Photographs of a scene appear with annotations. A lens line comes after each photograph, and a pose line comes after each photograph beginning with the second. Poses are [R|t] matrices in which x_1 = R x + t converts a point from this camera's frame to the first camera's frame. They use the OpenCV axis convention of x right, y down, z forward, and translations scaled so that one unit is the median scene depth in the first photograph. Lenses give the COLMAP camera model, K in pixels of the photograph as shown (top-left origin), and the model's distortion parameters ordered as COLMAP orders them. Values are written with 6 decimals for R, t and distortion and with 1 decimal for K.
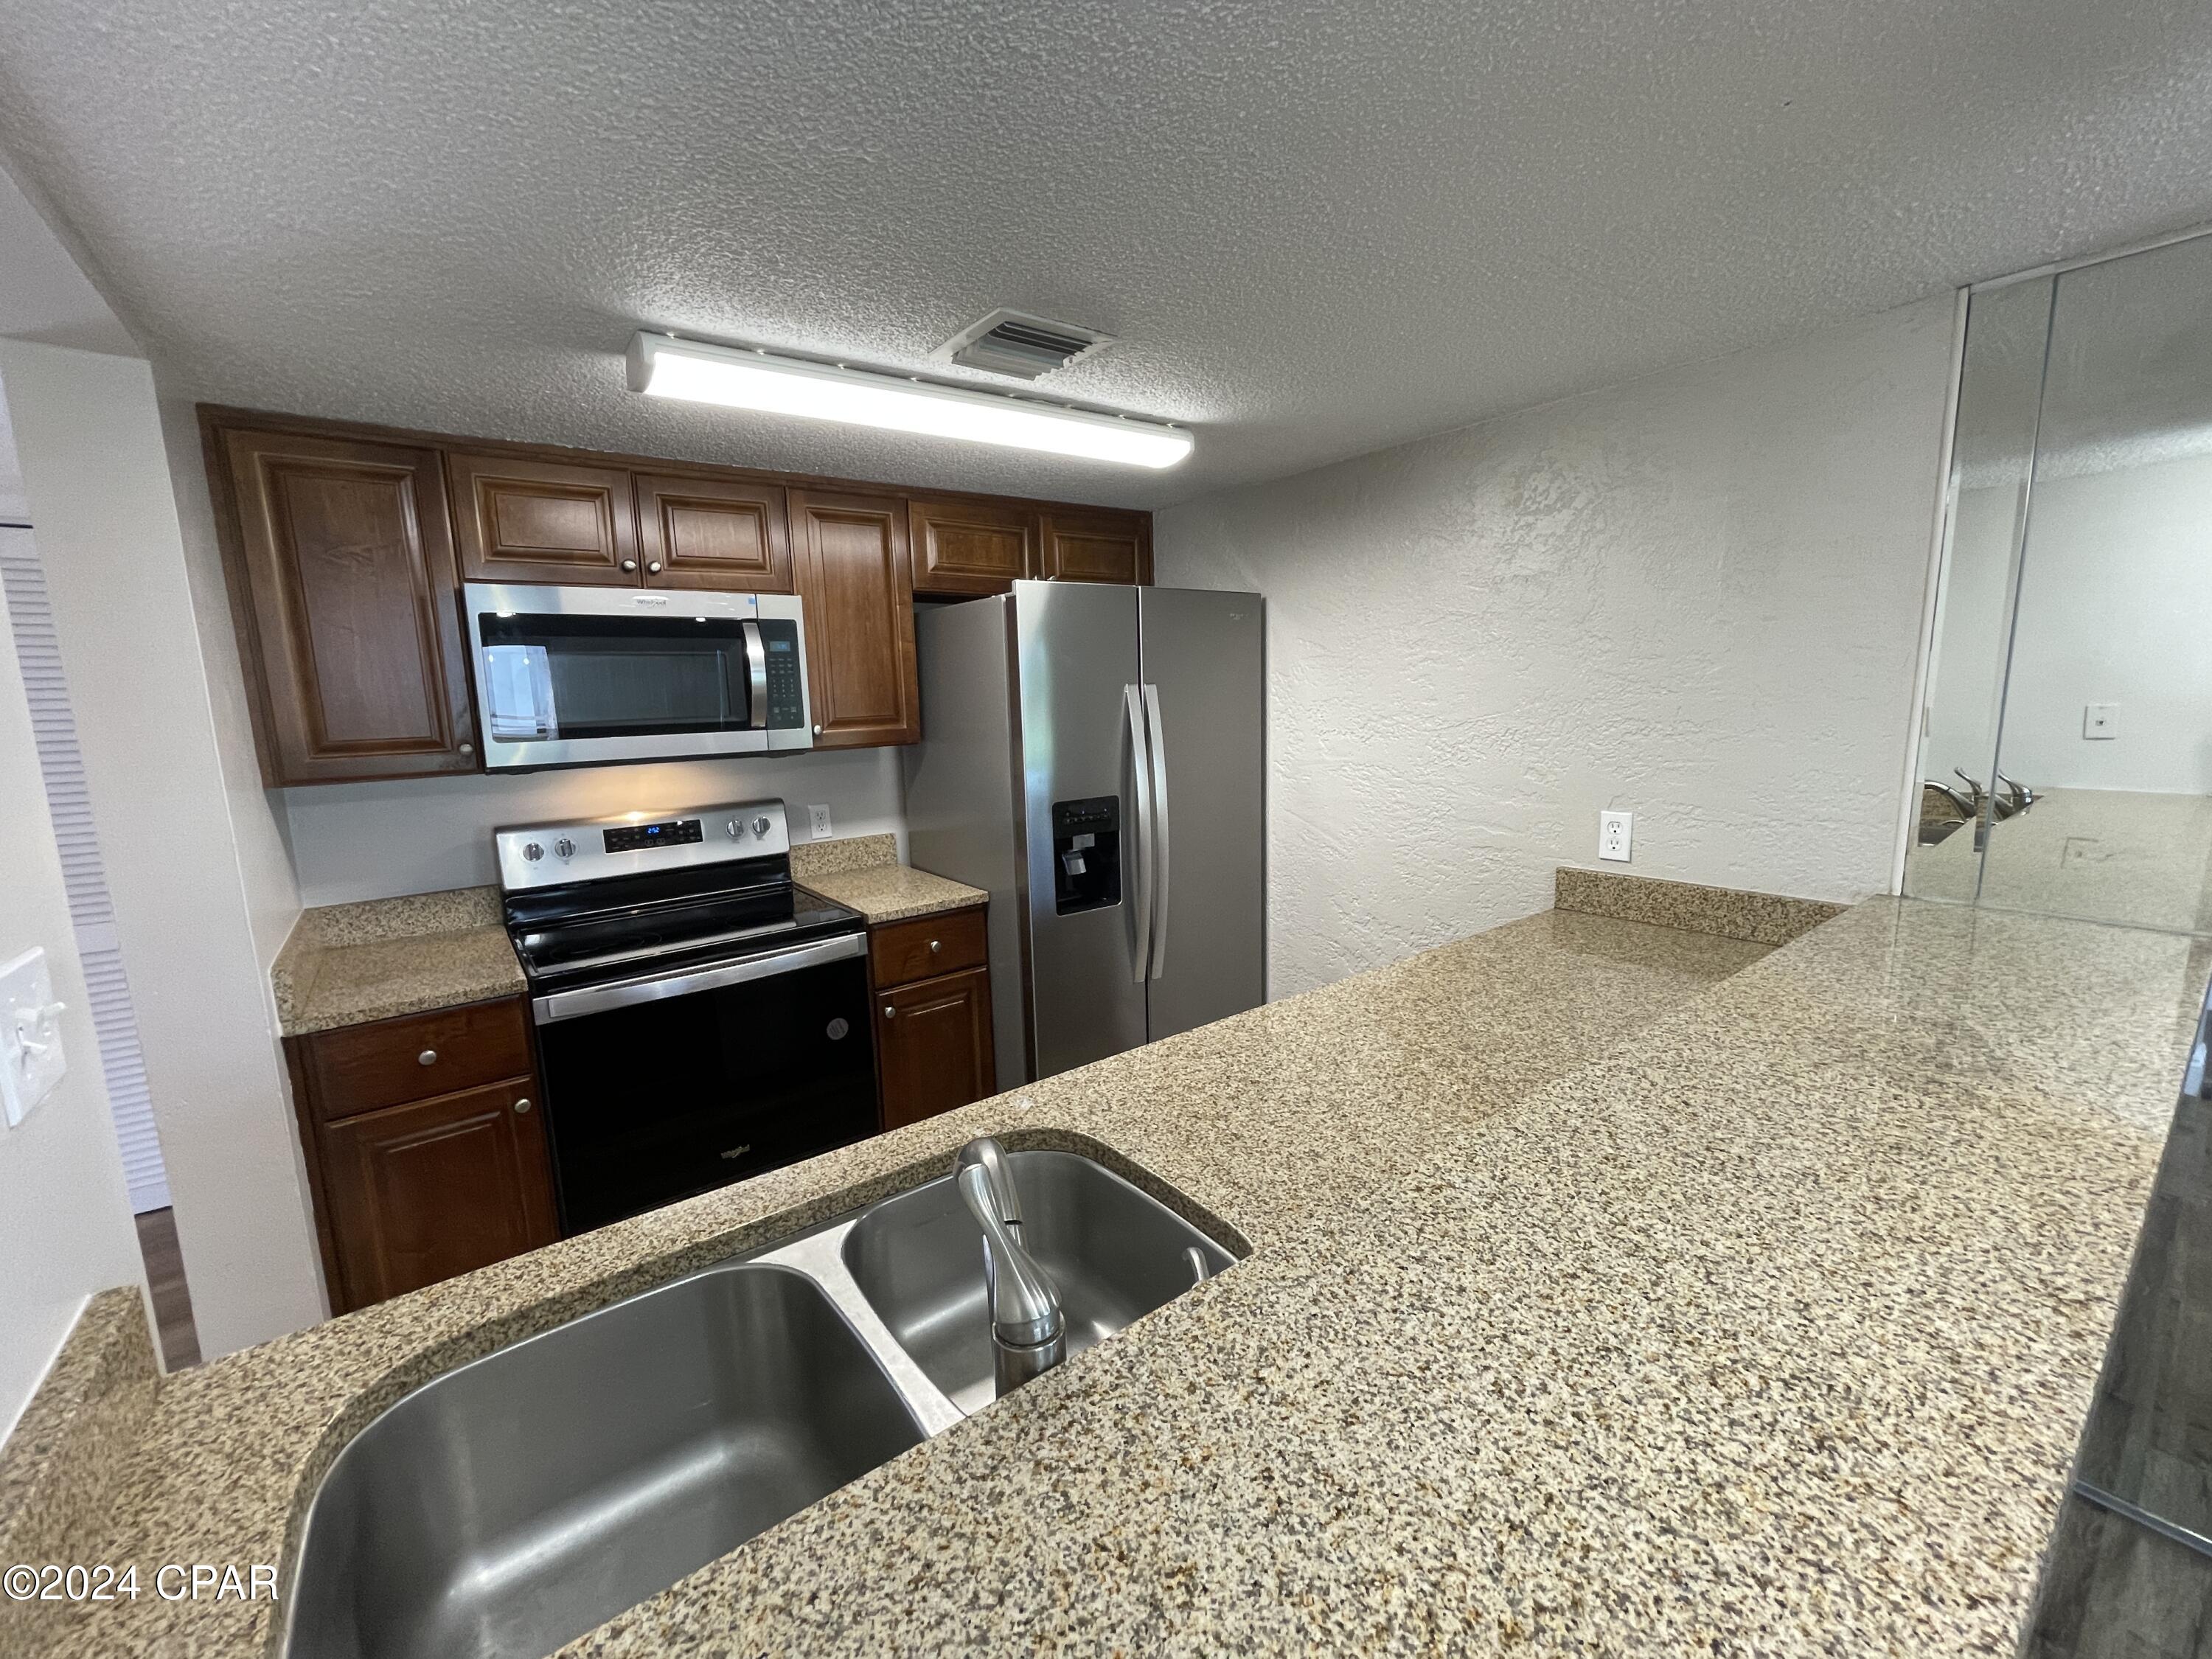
lens RADIAL K [[894.5, 0, 1096.1], [0, 894.5, 826.0], [0, 0, 1]] dist [-0.001494, -0.000611]
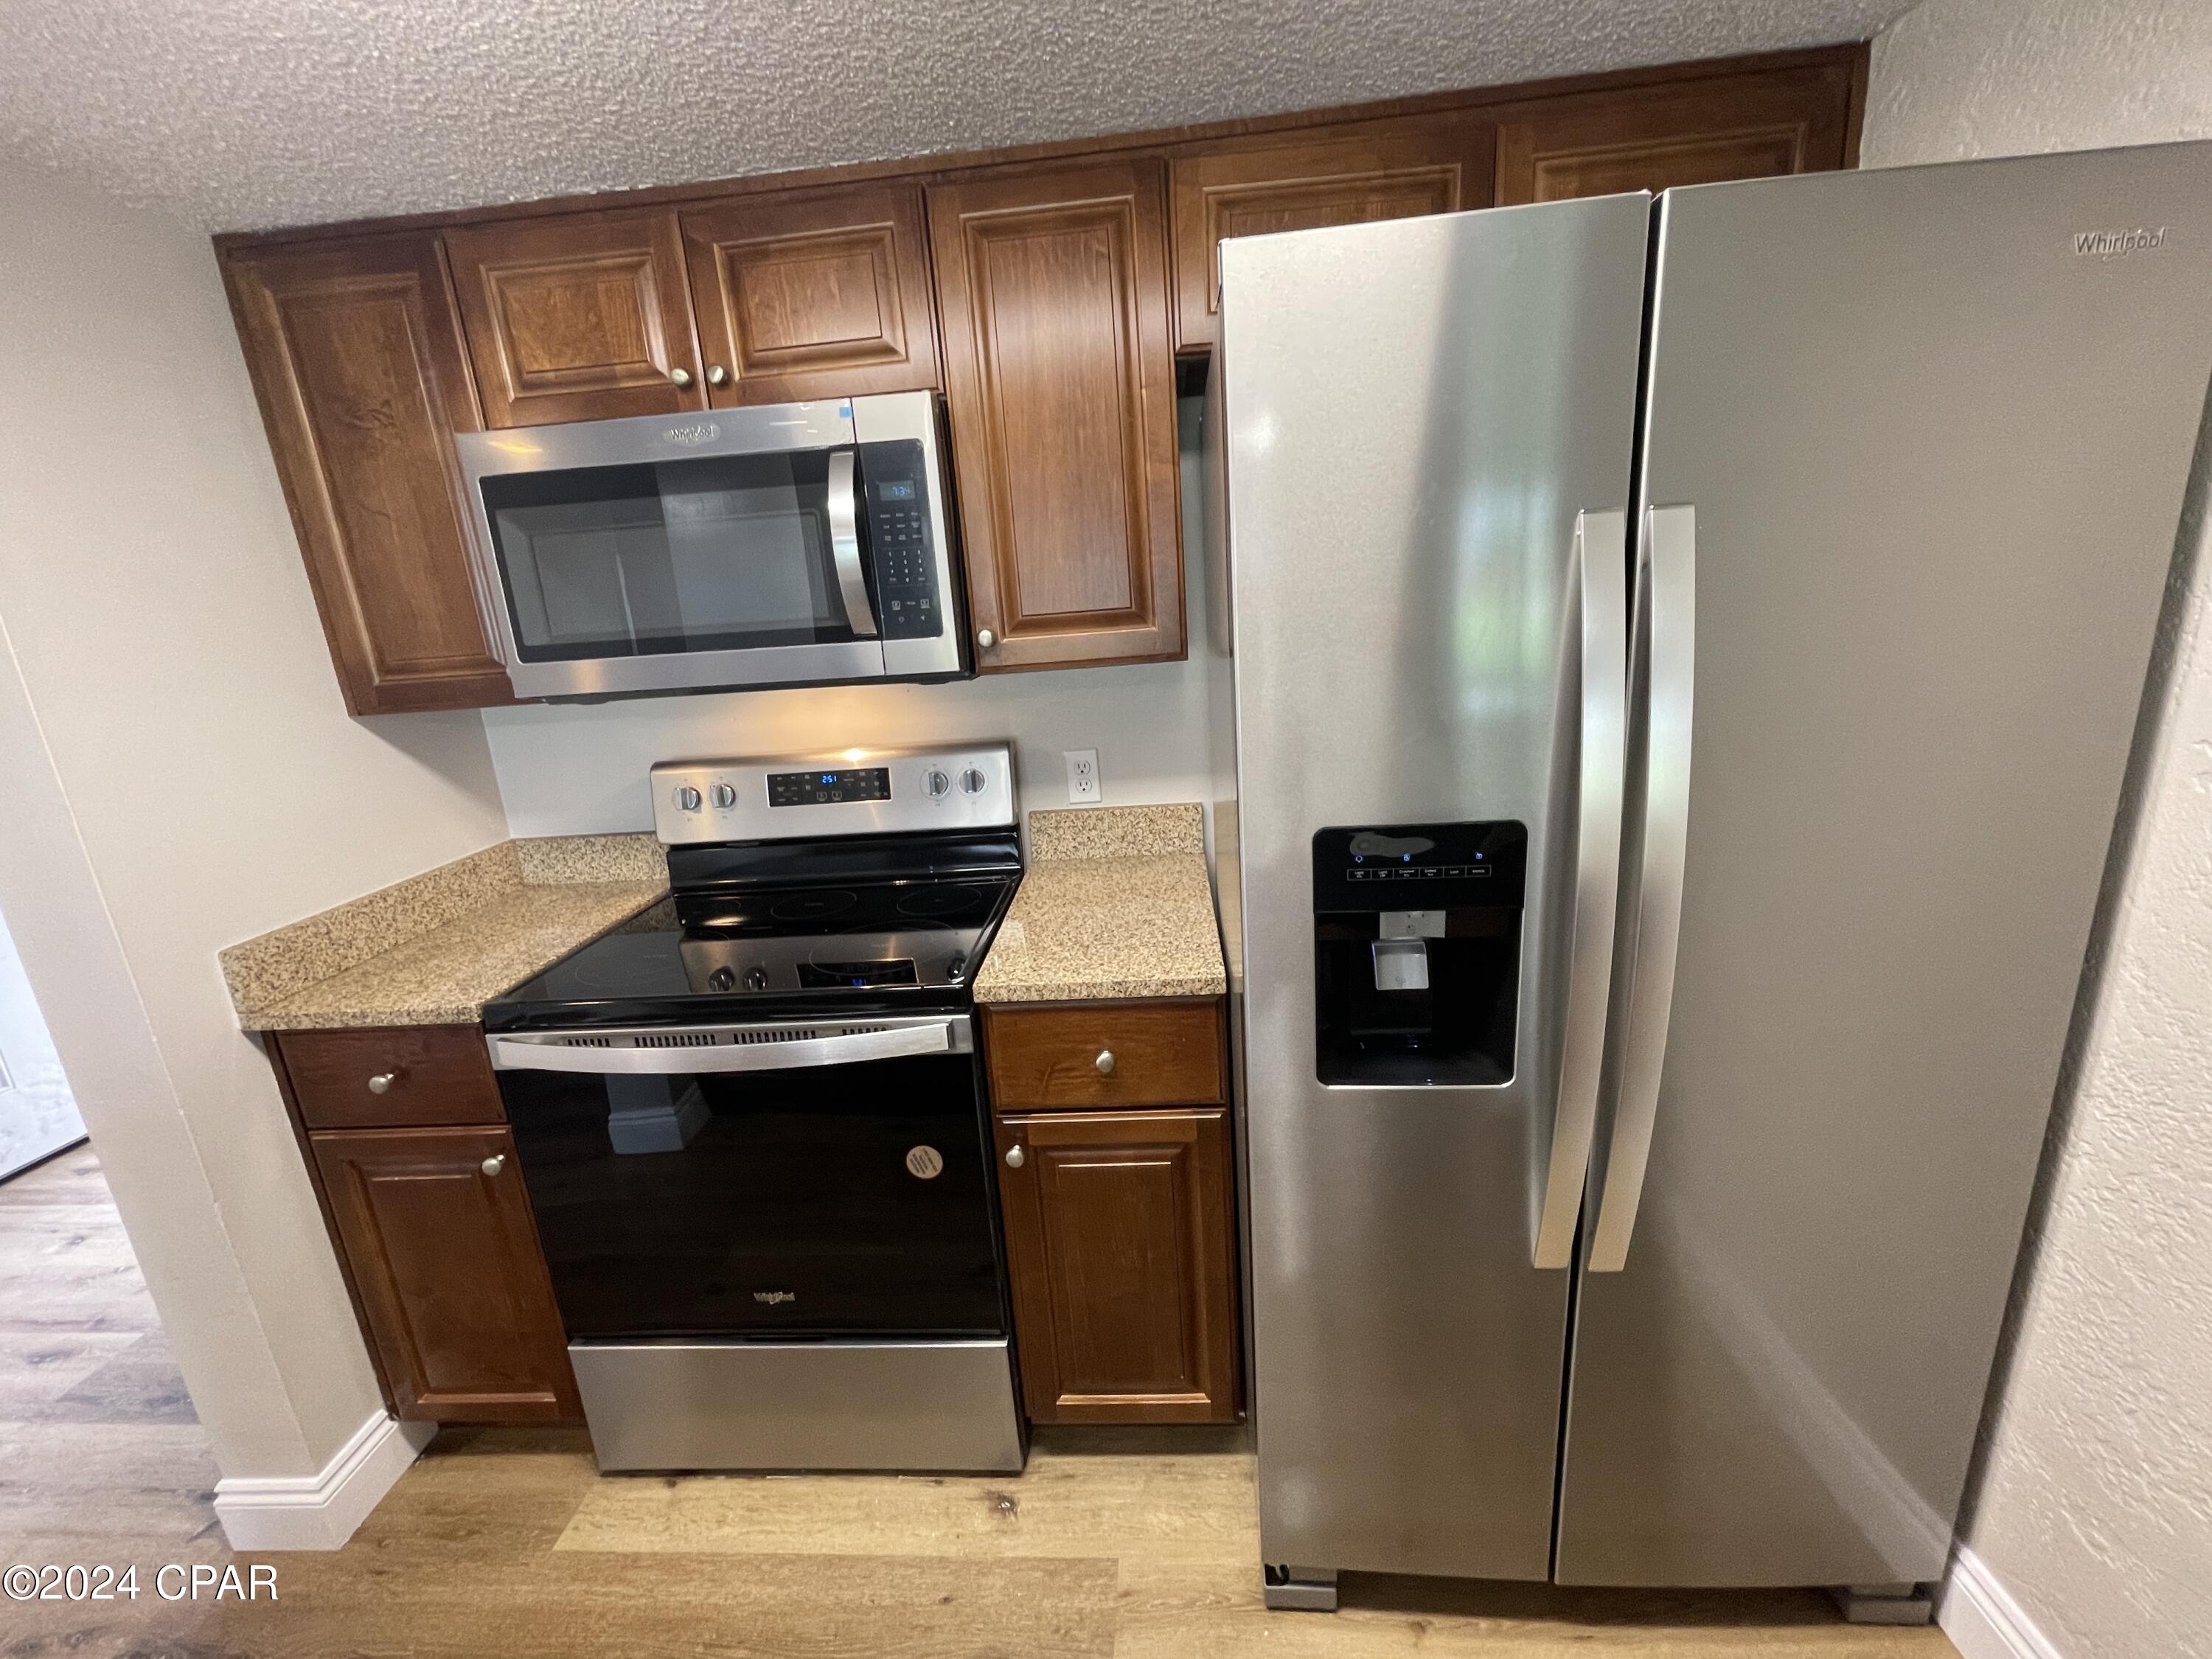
lens RADIAL K [[894.5, 0, 1101.0], [0, 894.5, 825.6], [0, 0, 1]] dist [-0.001494, -0.000611]
pose [[0.759545, 0.143425, -0.634445, 0.155482], [-0.051950, 0.985647, 0.160626, -0.101665], [0.648377, -0.089043, 0.756095, 0.723151]]
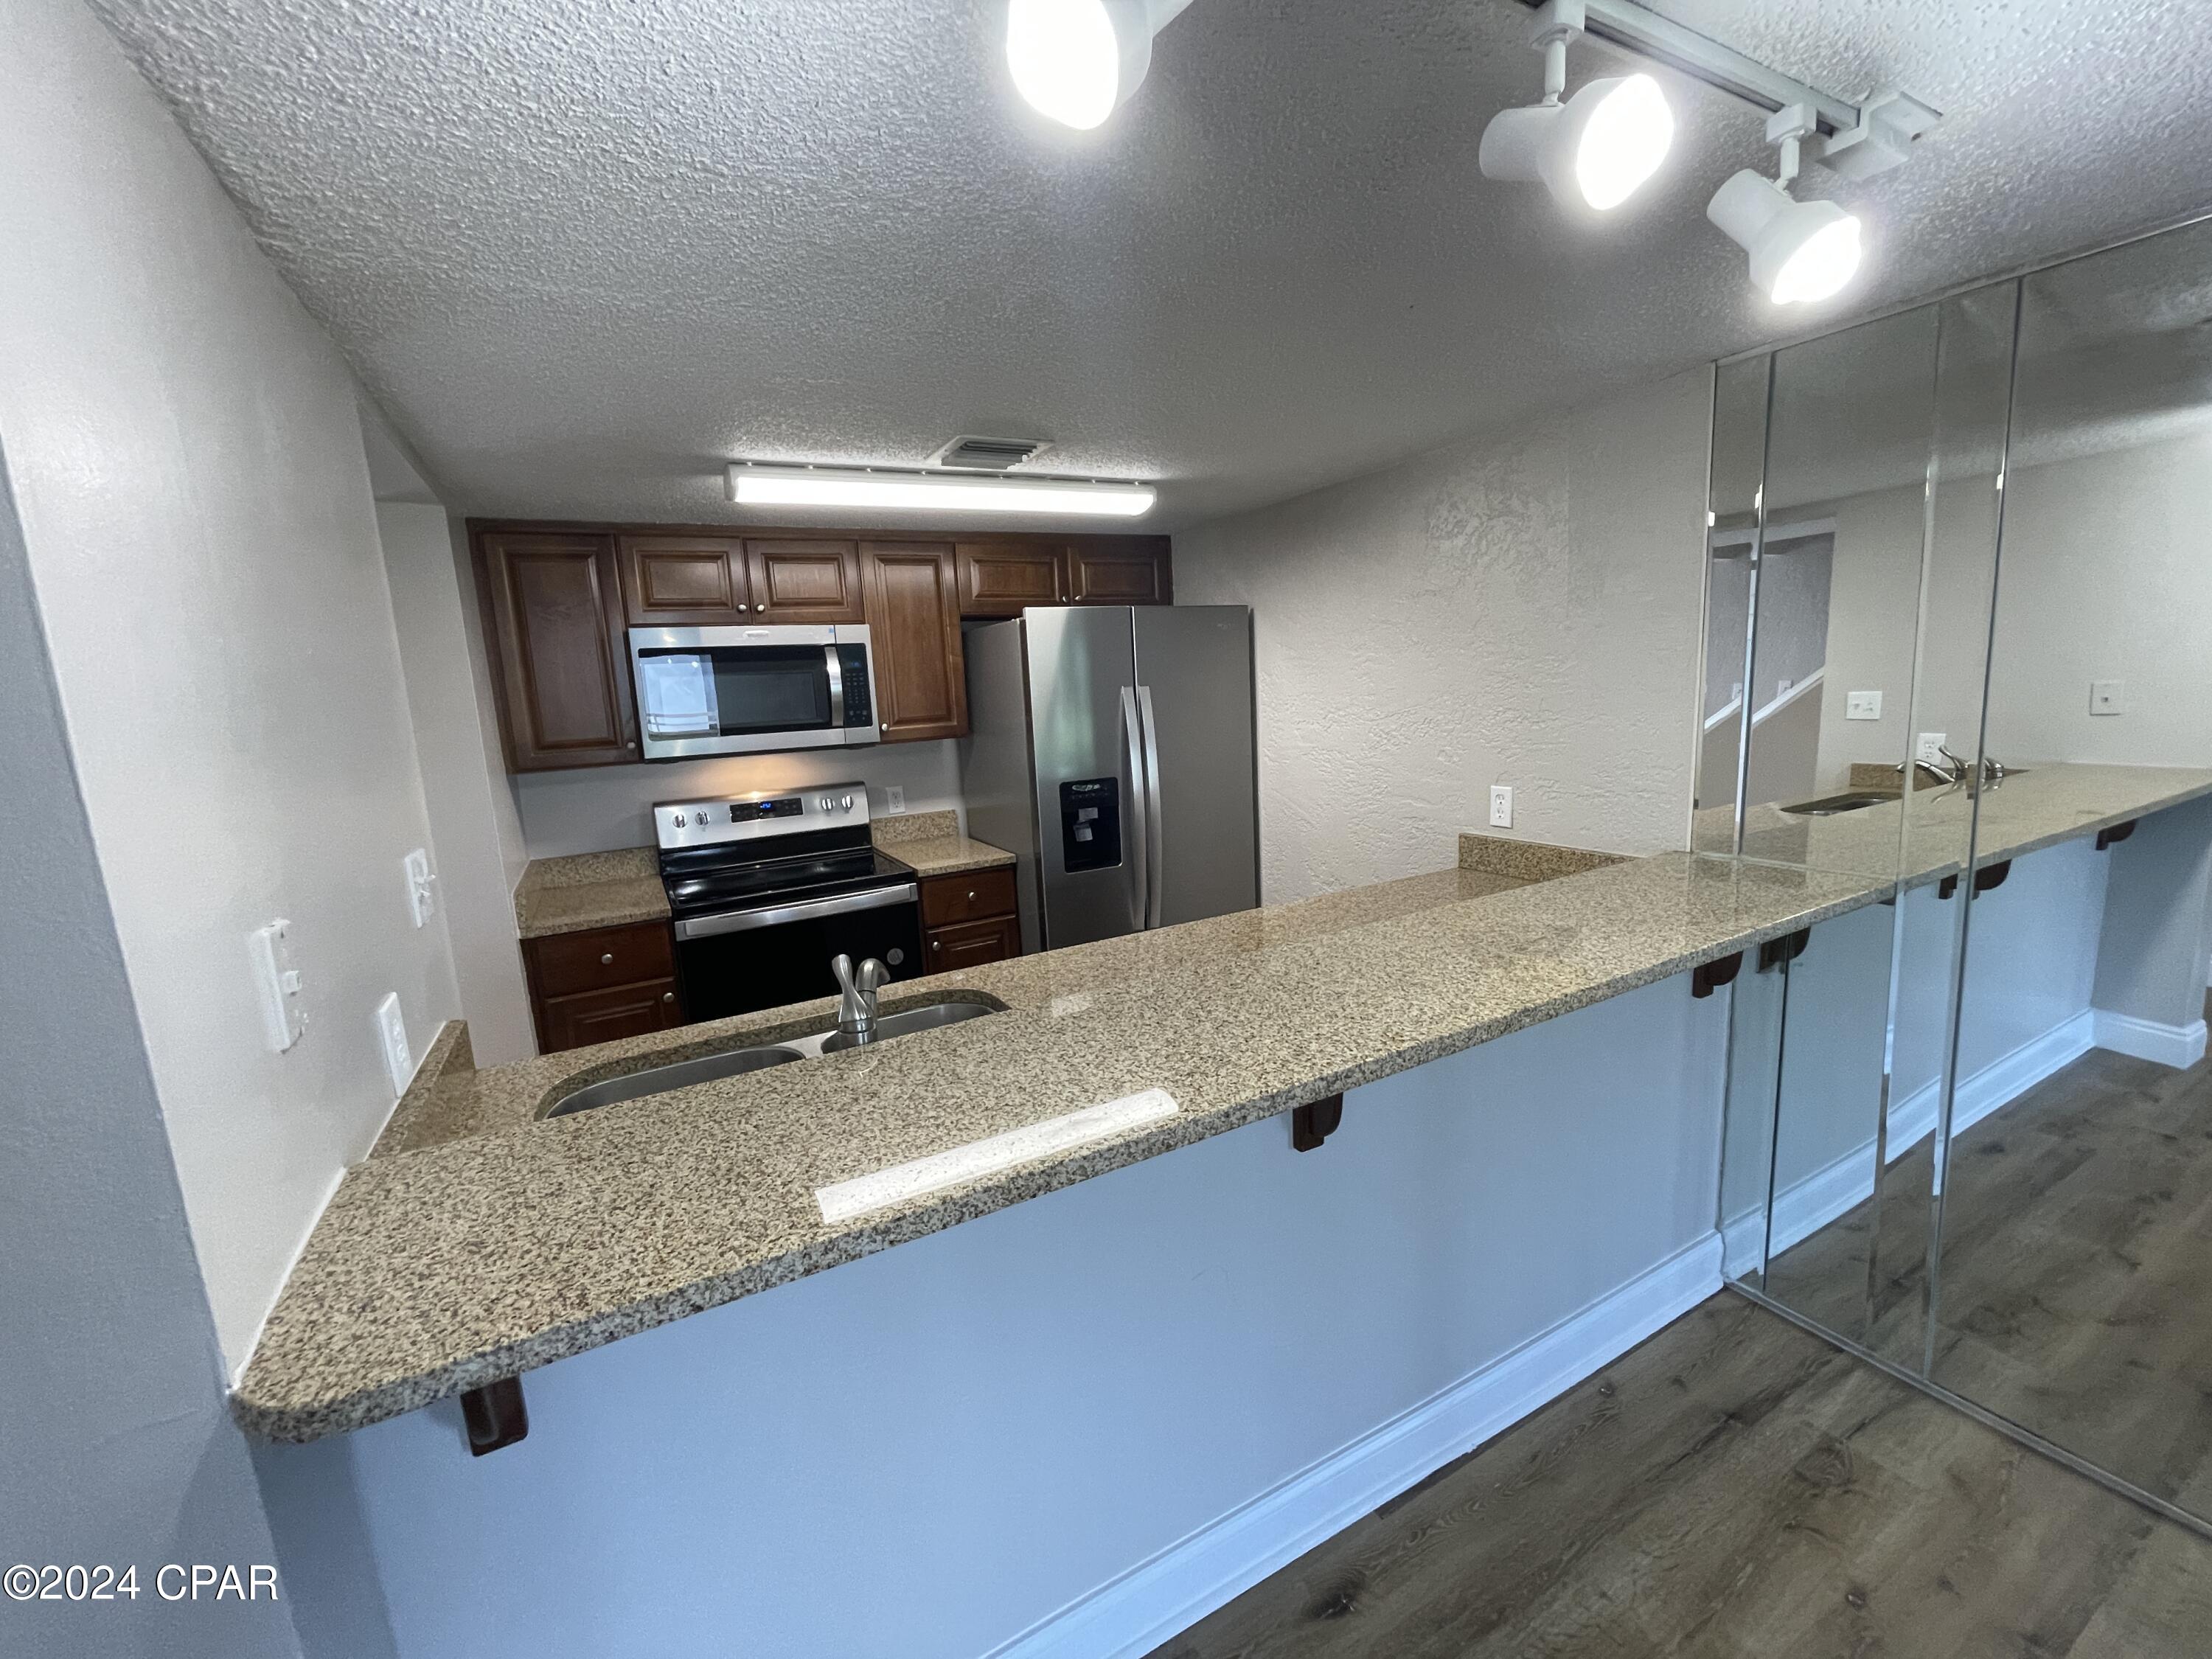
lens RADIAL K [[894.5, 0, 1095.8], [0, 894.5, 826.7], [0, 0, 1]] dist [-0.001494, -0.000611]
pose [[0.988008, 0.001682, -0.154394, 0.224075], [0.000601, 0.999891, 0.014742, 0.019776], [0.154402, -0.014658, 0.987899, -0.267437]]
